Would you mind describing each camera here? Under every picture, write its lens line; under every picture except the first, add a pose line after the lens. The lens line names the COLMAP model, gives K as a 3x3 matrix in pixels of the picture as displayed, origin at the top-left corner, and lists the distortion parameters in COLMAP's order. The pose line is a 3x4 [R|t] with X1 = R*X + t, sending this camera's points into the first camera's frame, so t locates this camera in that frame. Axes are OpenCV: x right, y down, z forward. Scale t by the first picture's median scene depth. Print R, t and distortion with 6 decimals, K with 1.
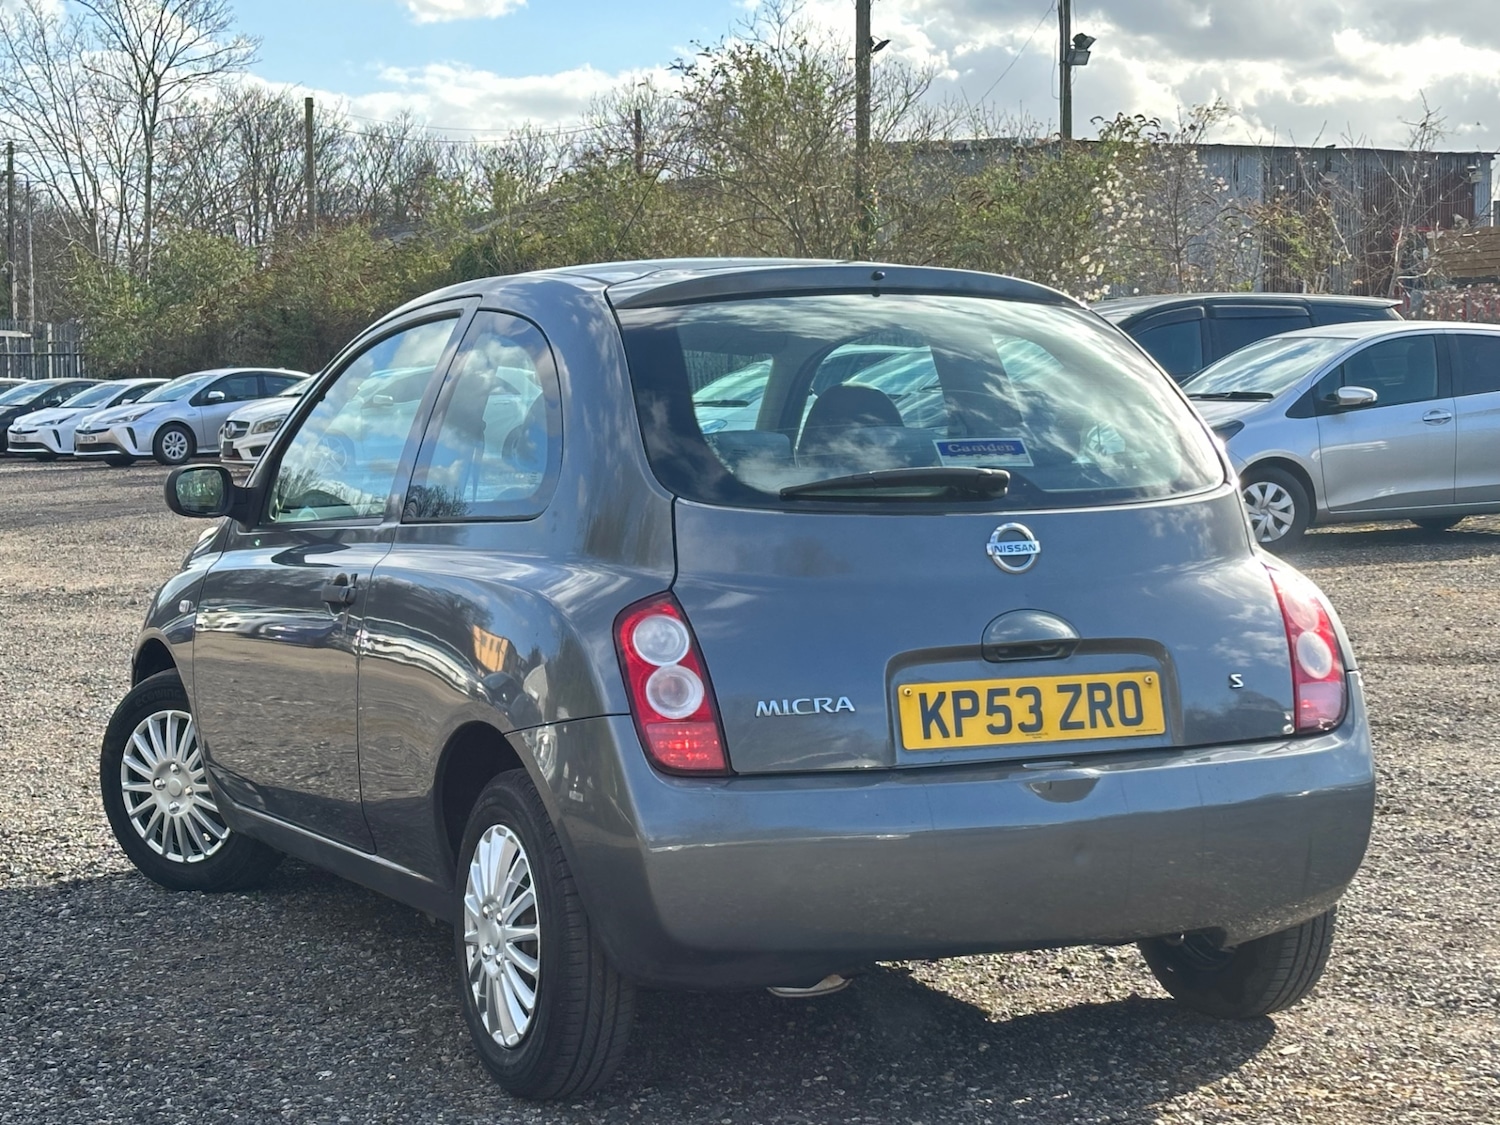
lens RADIAL K [[2924.2, 0, 777.7], [0, 2924.2, 634.9], [0, 0, 1]] dist [0.116371, 0.000000]
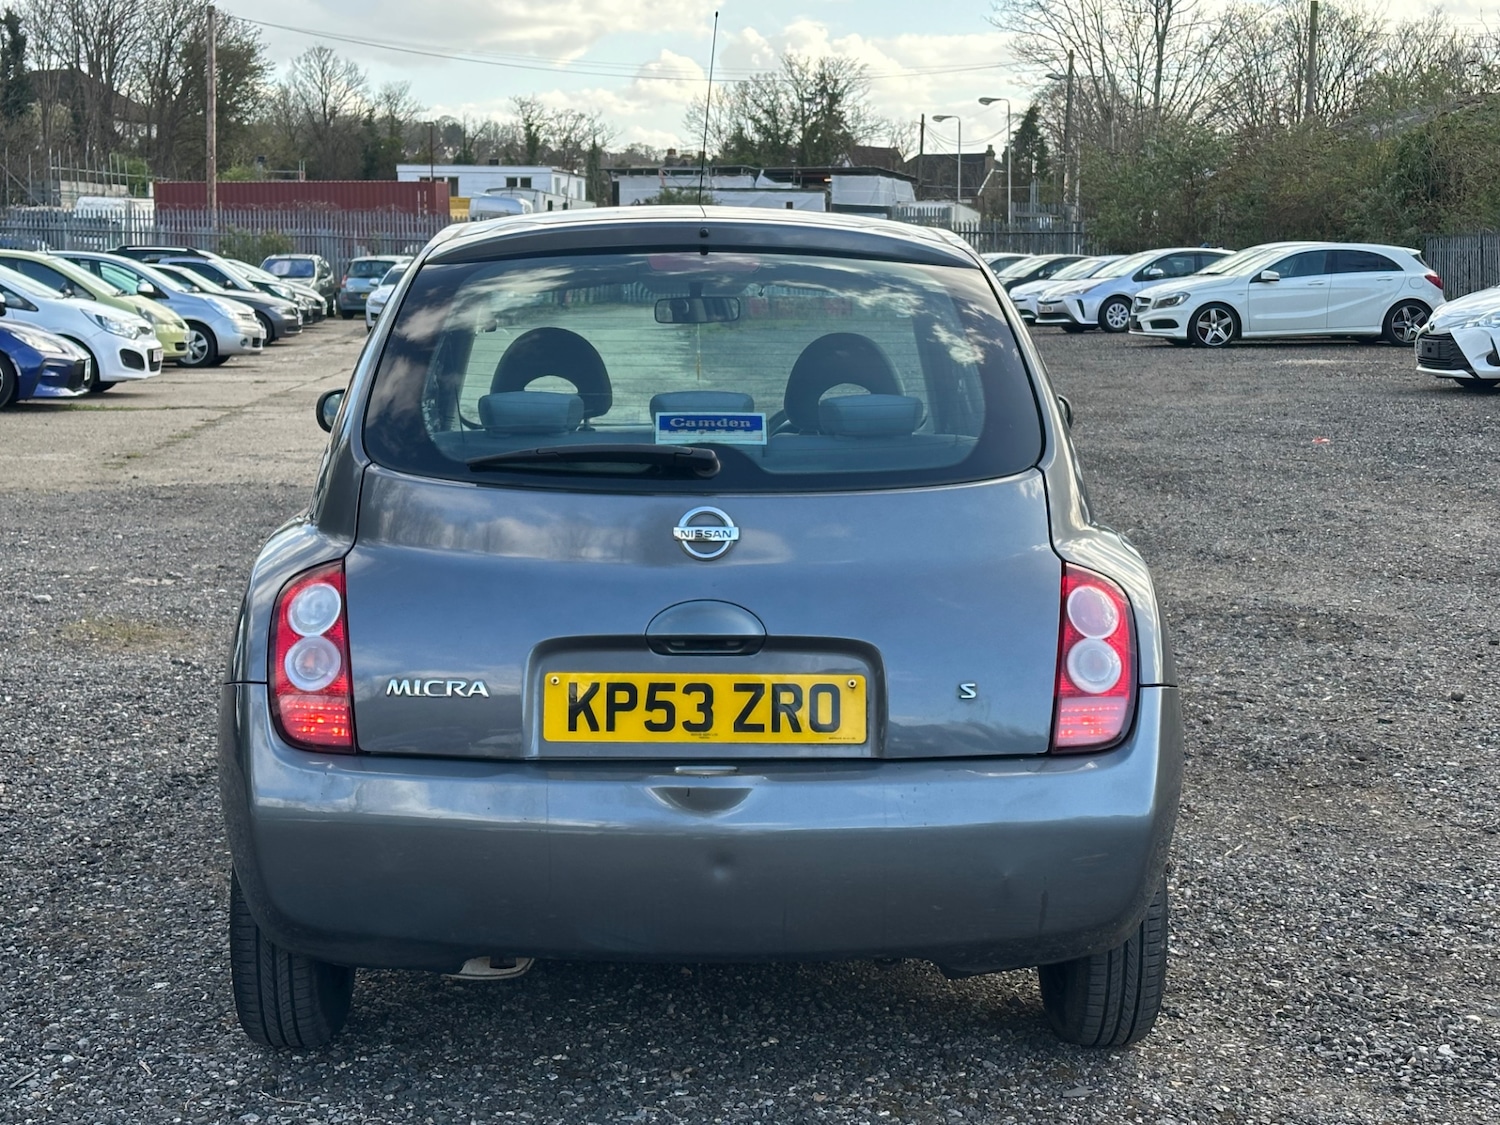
lens RADIAL K [[2483.4, 0, 712.1], [0, 2483.4, 583.0], [0, 0, 1]] dist [0.158918, 0.000000]
pose [[0.915348, 0.068459, -0.396802, 0.383278], [-0.050153, 0.997151, 0.056342, -0.056359], [0.399528, -0.031671, 0.916174, 0.261254]]
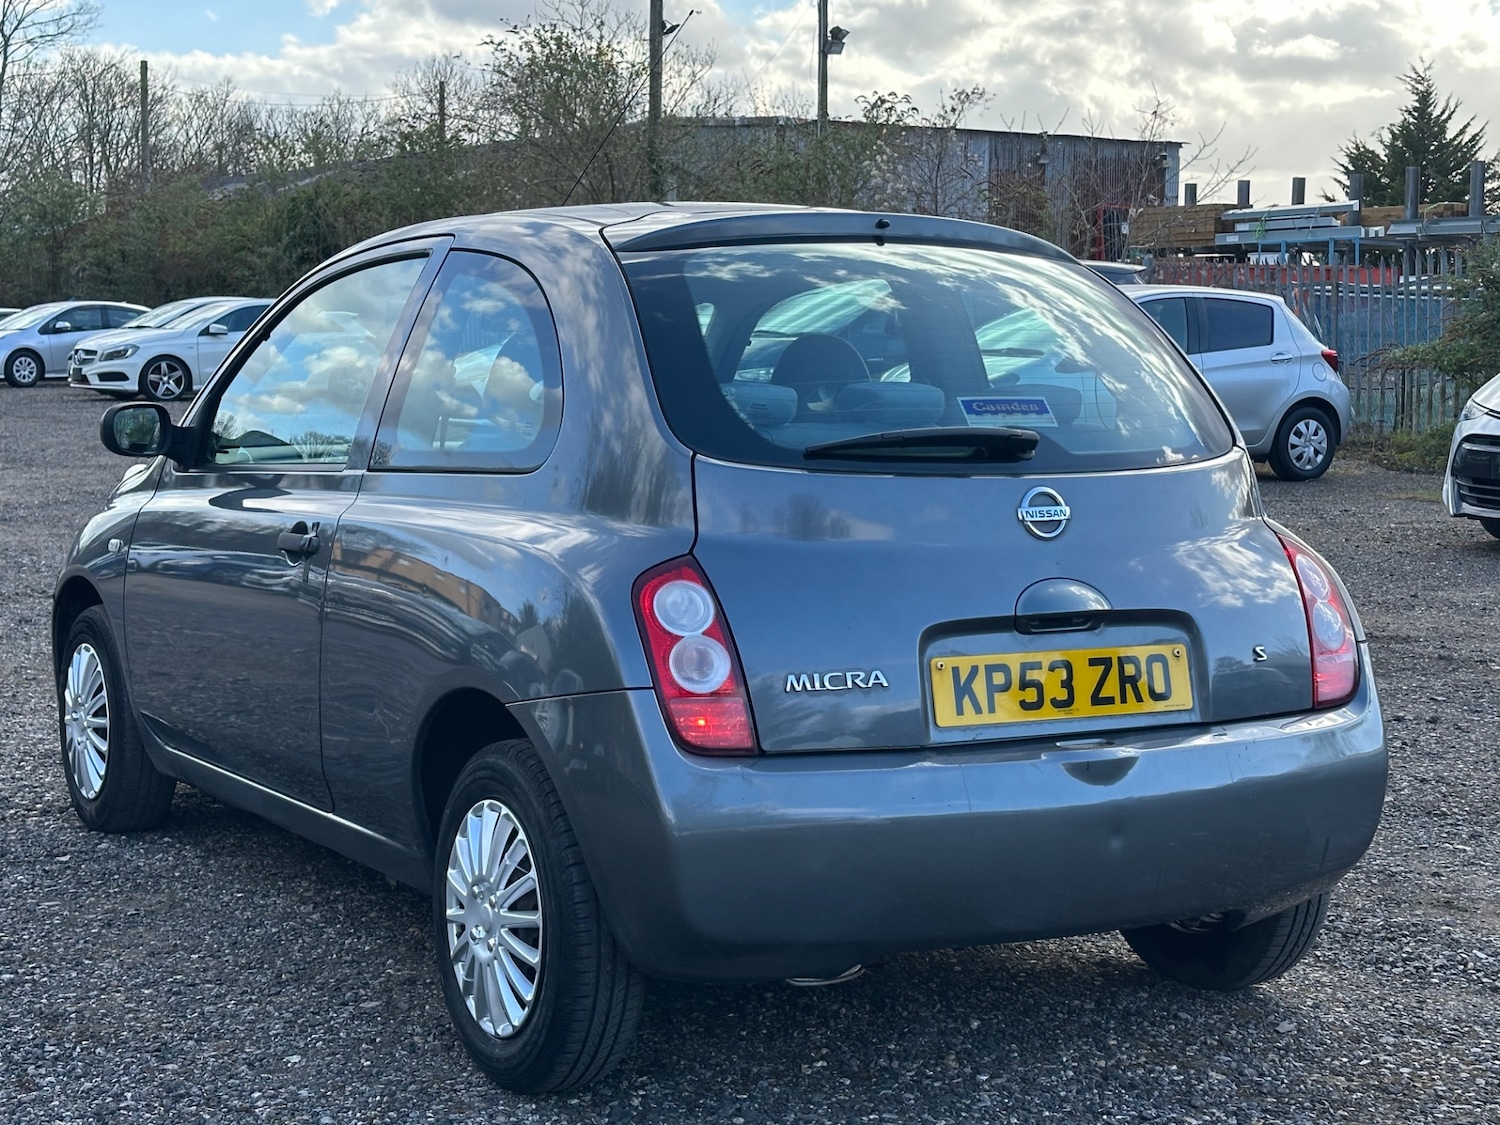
lens RADIAL K [[2521.2, 0, 749.0], [0, 2521.2, 570.1], [0, 0, 1]] dist [0.110484, 0.000000]
pose [[0.996642, 0.014345, 0.080611, -0.077393], [-0.015138, 0.999843, 0.009245, -0.016614], [-0.080466, -0.010434, 0.996703, 0.183388]]
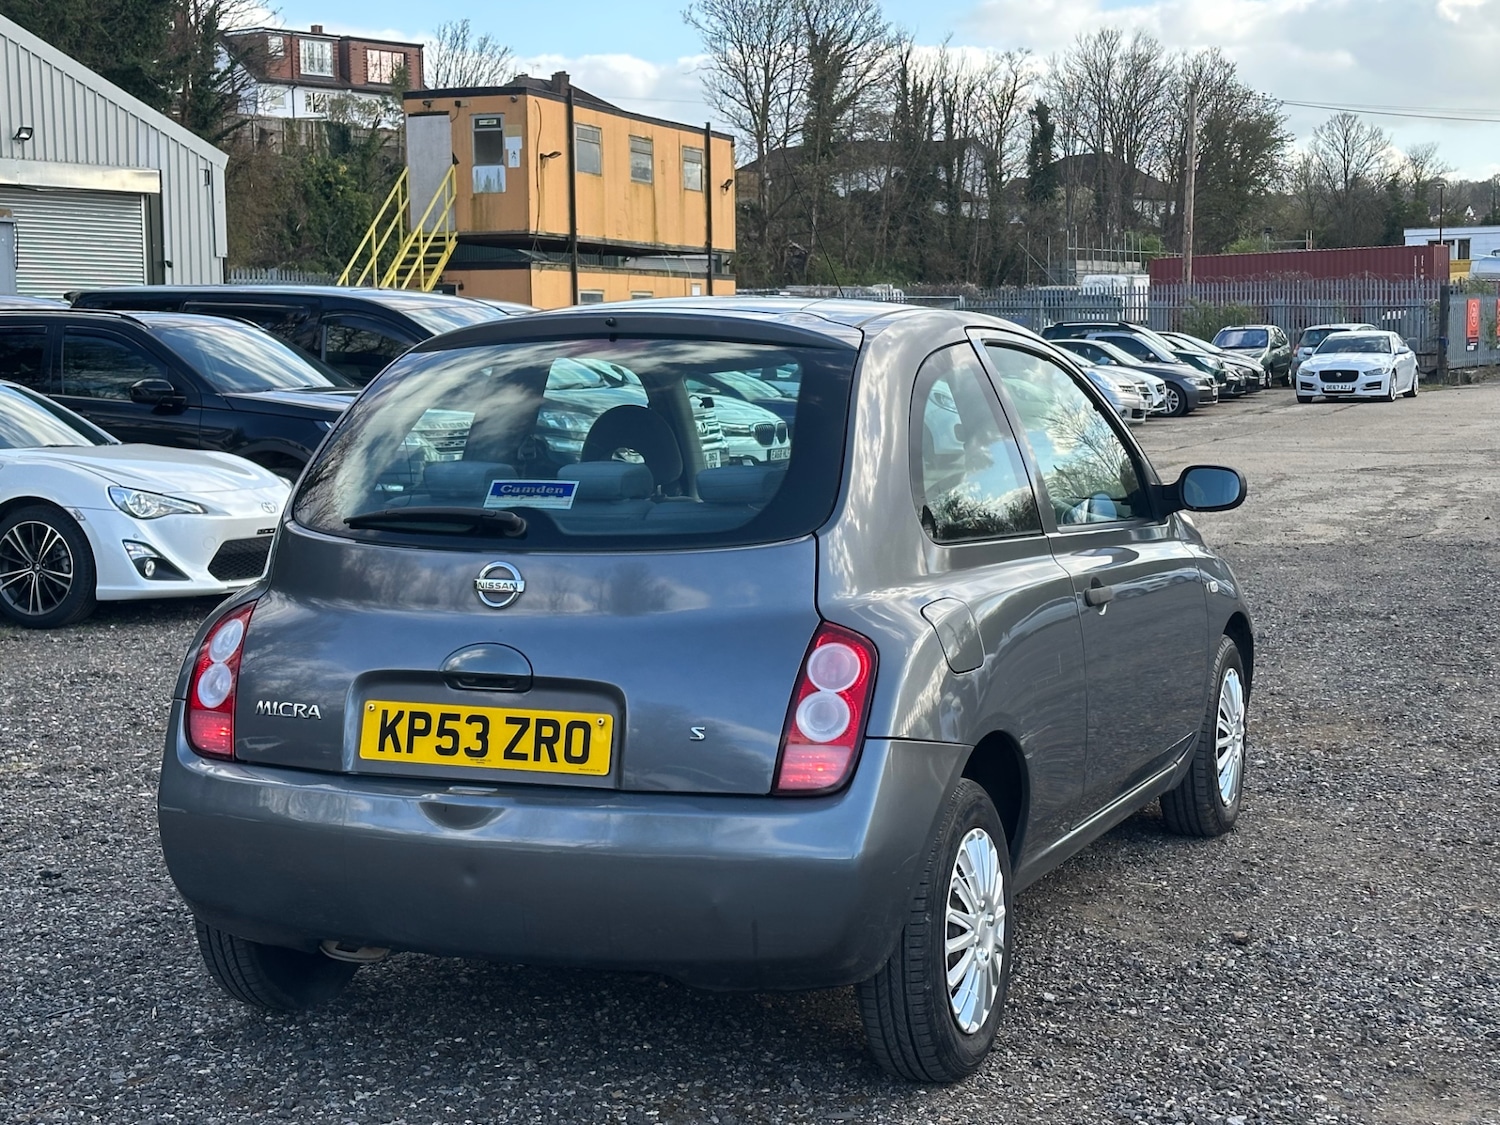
lens RADIAL K [[2519.7, 0, 718.3], [0, 2519.7, 576.2], [0, 0, 1]] dist [0.055321, 0.000000]
pose [[0.671506, 0.072300, -0.737464, 0.786341], [-0.055190, 0.997344, 0.047525, -0.078352], [0.738941, 0.008787, 0.673713, 0.417861]]
